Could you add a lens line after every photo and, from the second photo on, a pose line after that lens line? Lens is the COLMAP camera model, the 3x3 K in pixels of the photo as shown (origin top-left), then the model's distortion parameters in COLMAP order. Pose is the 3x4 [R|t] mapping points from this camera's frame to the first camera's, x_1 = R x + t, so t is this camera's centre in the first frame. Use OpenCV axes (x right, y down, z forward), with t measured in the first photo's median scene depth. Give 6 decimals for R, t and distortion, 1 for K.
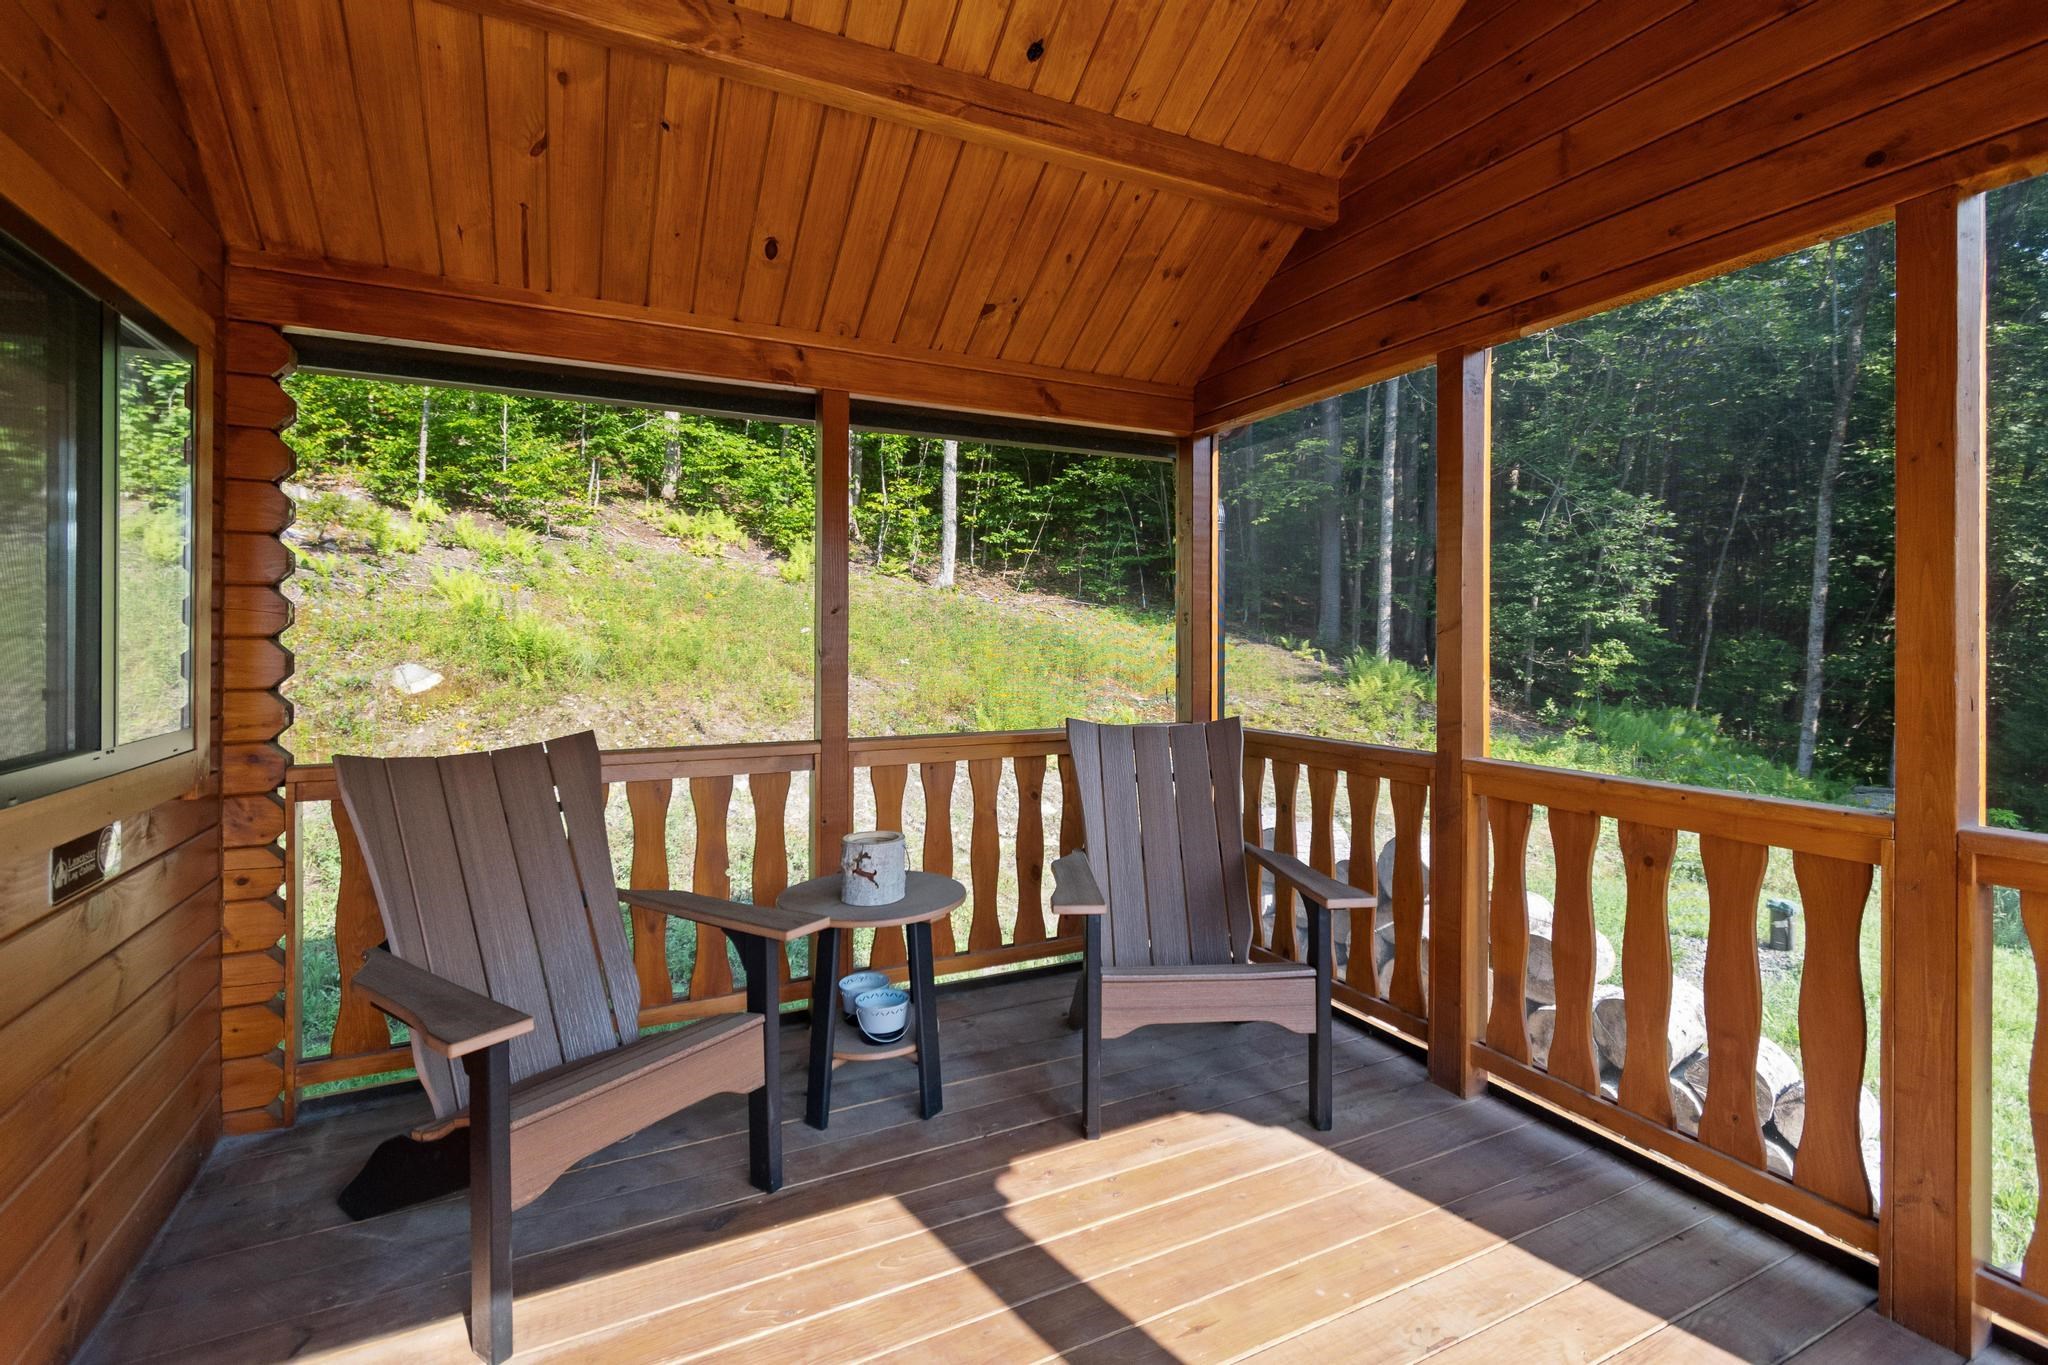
lens RADIAL K [[901.4, 0, 1025.7], [0, 901.4, 675.3], [0, 0, 1]] dist [0.005954, -0.001029]
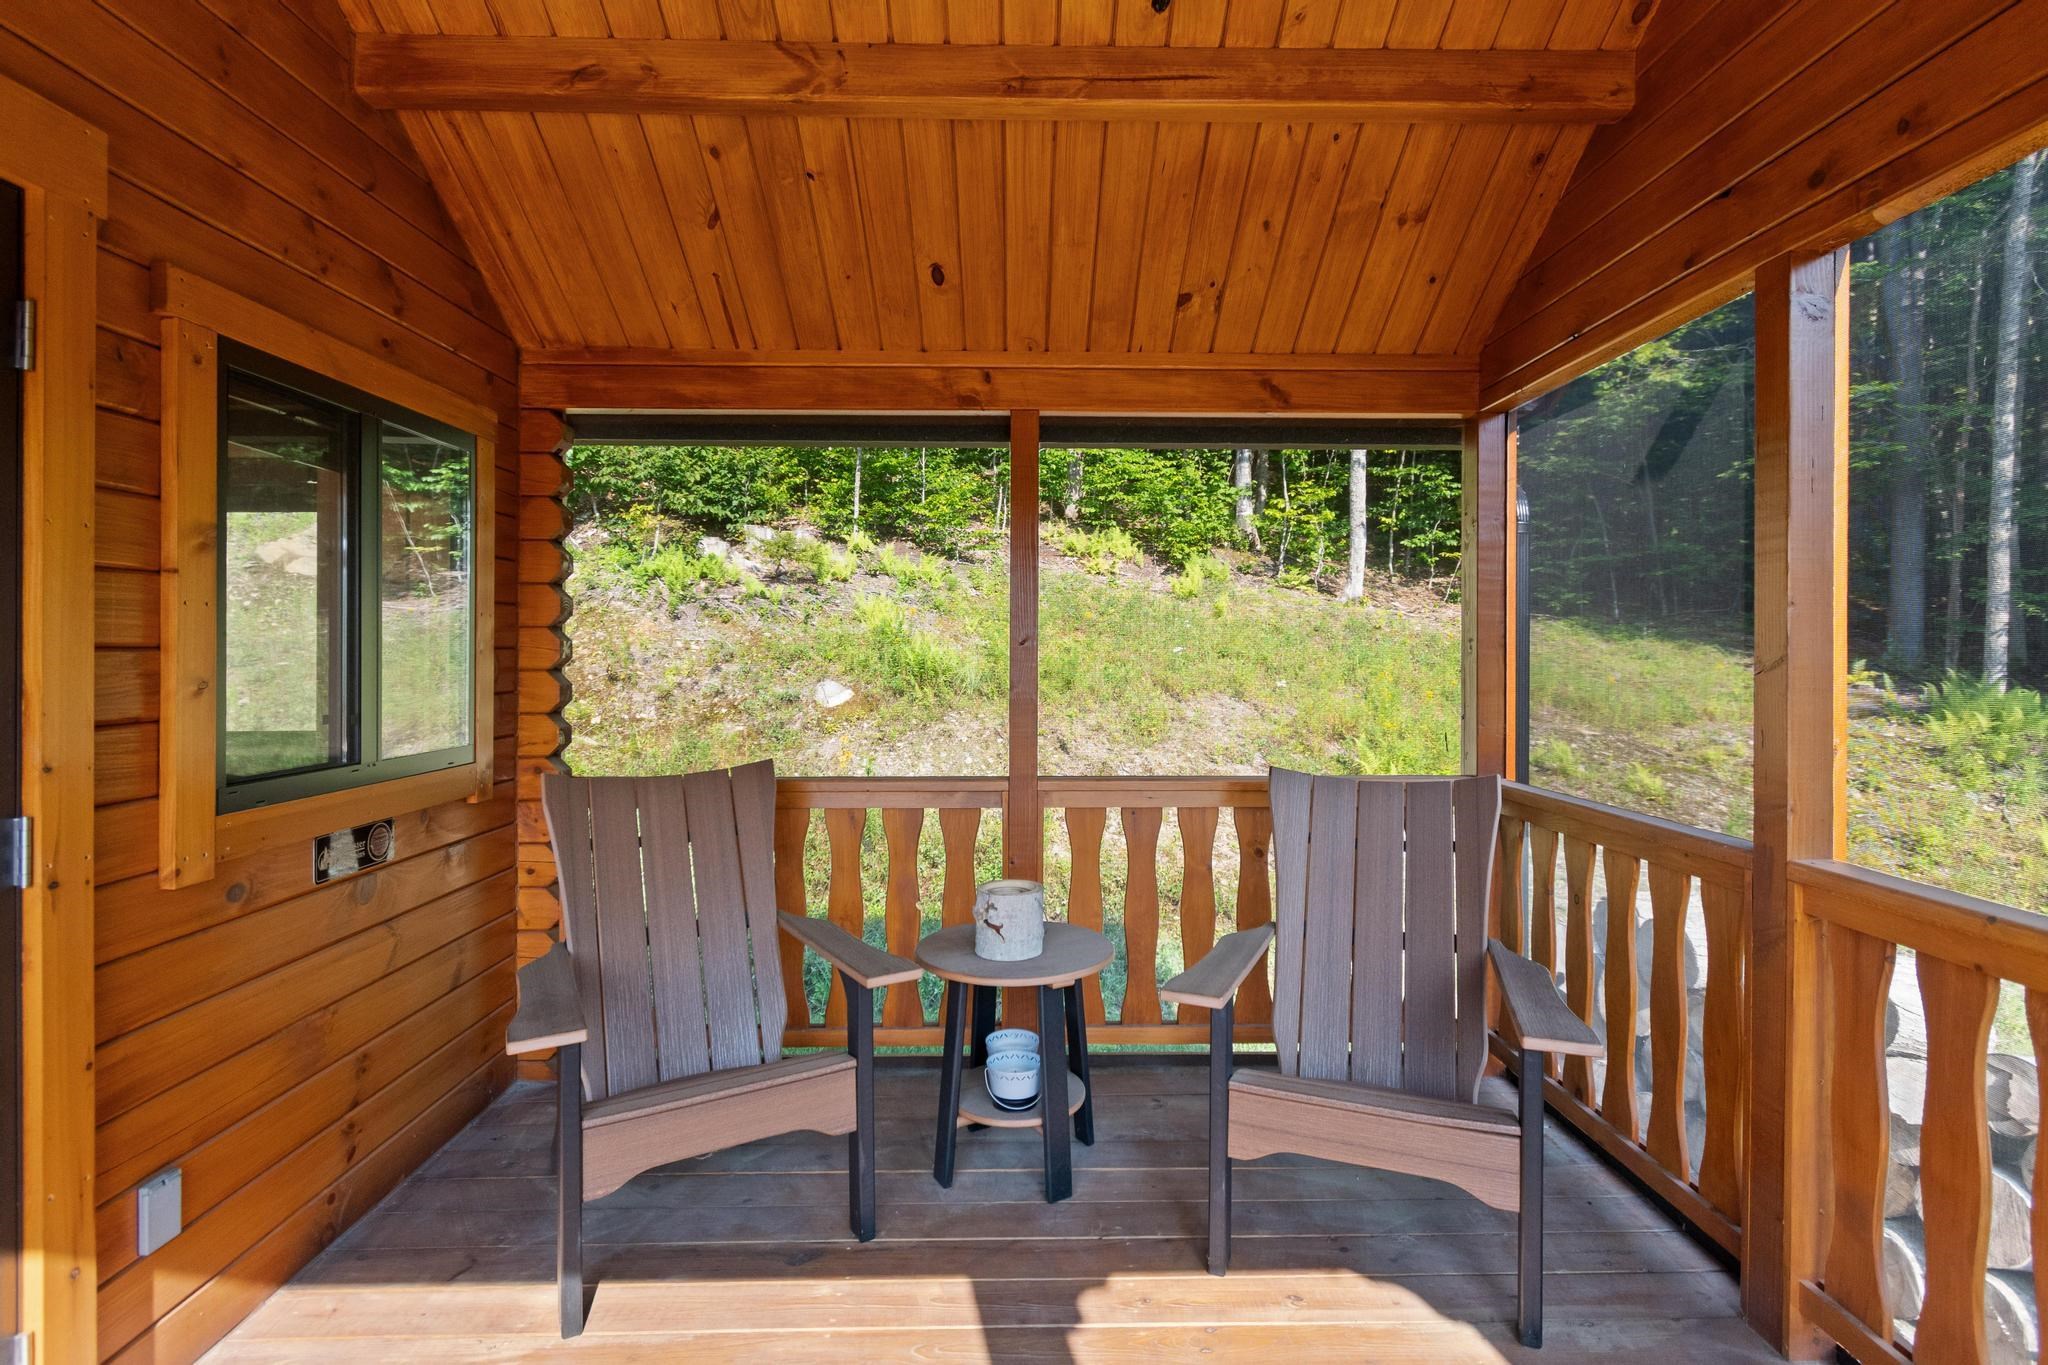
lens RADIAL K [[956.9, 0, 1029.3], [0, 956.9, 691.2], [0, 0, 1]] dist [0.009597, -0.004519]
pose [[0.909736, 0.015744, -0.414889, 0.238010], [-0.017288, 0.999851, 0.000035, -0.021927], [0.414828, 0.007141, 0.909872, 0.095420]]
